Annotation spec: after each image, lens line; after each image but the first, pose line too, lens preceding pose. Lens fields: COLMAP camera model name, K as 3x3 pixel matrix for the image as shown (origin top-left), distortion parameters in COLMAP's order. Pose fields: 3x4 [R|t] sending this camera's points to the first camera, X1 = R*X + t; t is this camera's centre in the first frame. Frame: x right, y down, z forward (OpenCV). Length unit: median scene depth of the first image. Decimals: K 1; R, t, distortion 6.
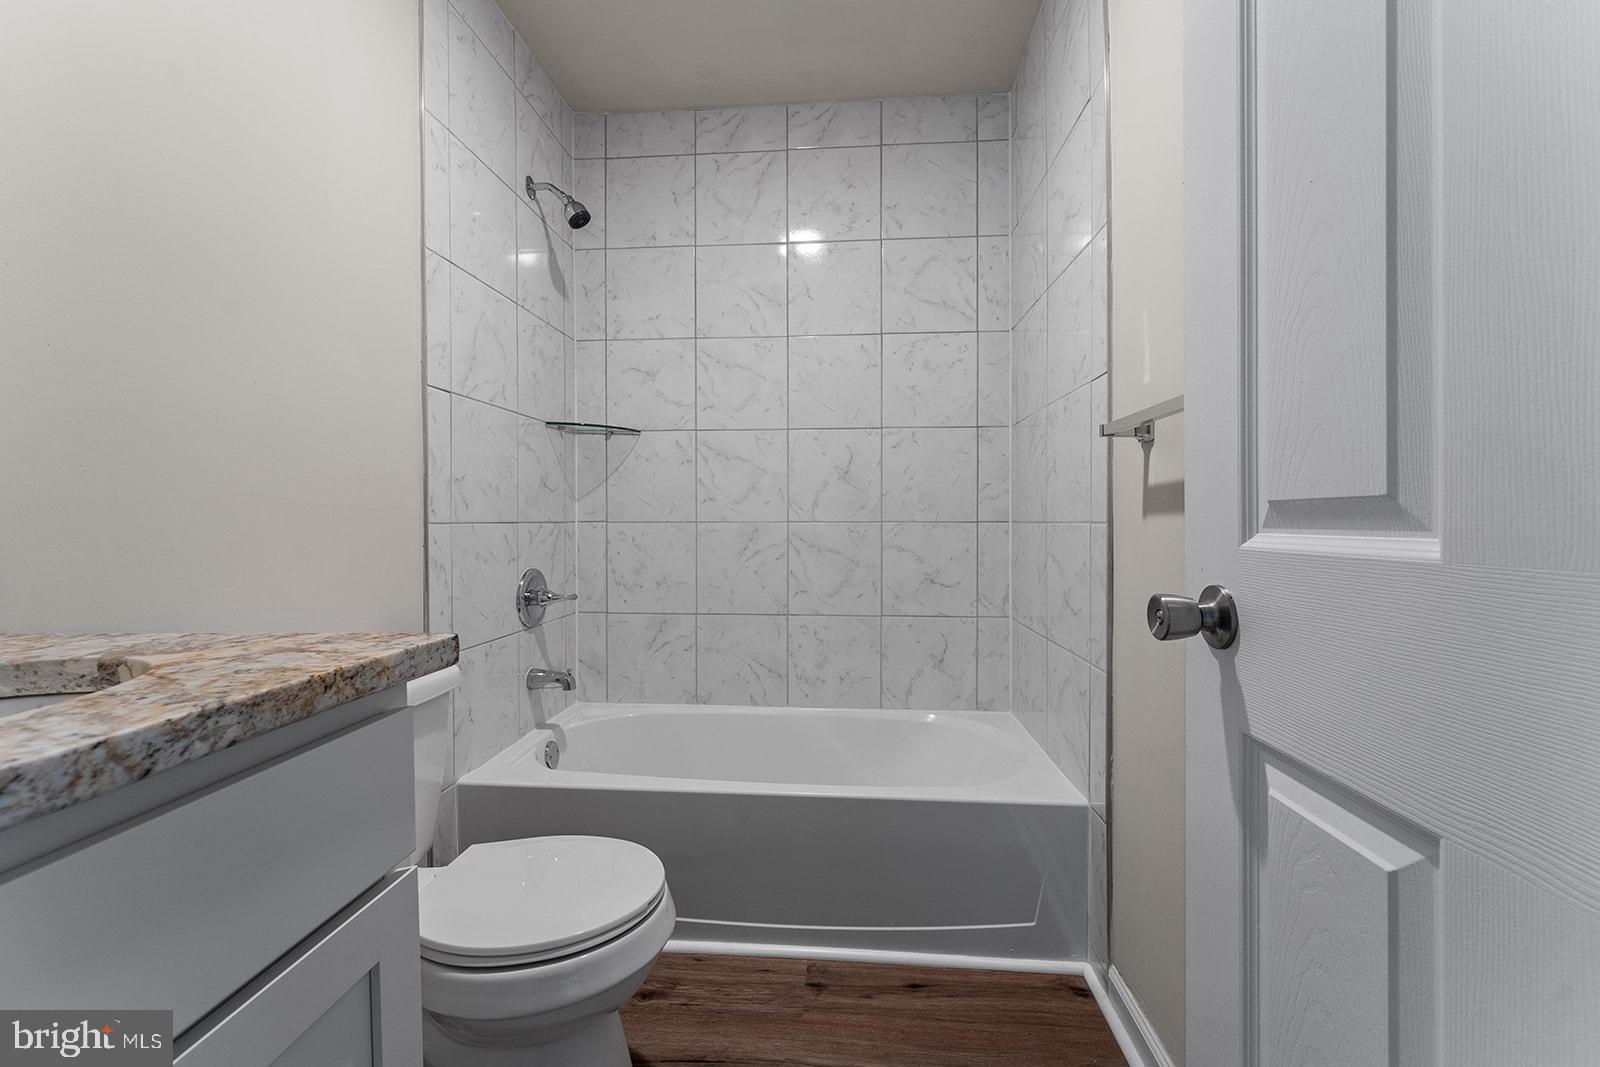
lens RADIAL K [[667.3, 0, 794.4], [0, 667.3, 516.5], [0, 0, 1]] dist [0.001520, -0.000403]
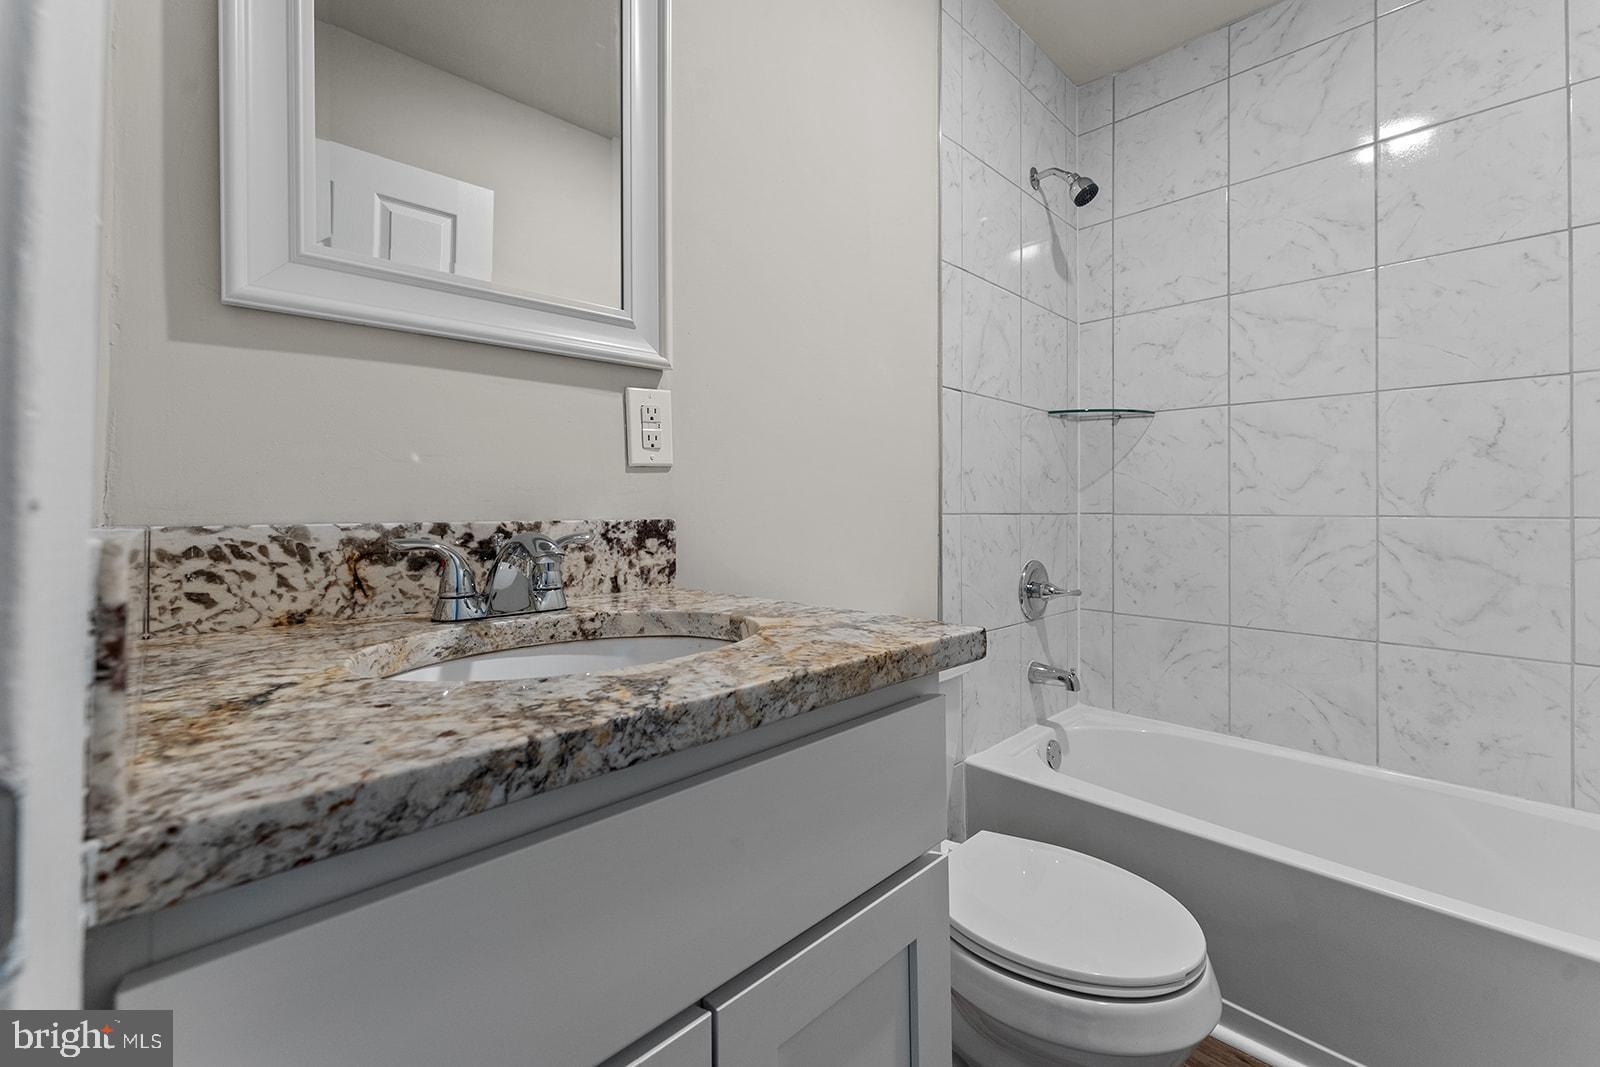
lens RADIAL K [[664.8, 0, 804.4], [0, 664.8, 470.3], [0, 0, 1]] dist [0.000183, 0.000009]
pose [[0.768729, -0.032702, -0.638738, -0.077342], [-0.003275, 0.998478, -0.055061, -0.000593], [0.639567, 0.044418, 0.767451, 0.070359]]
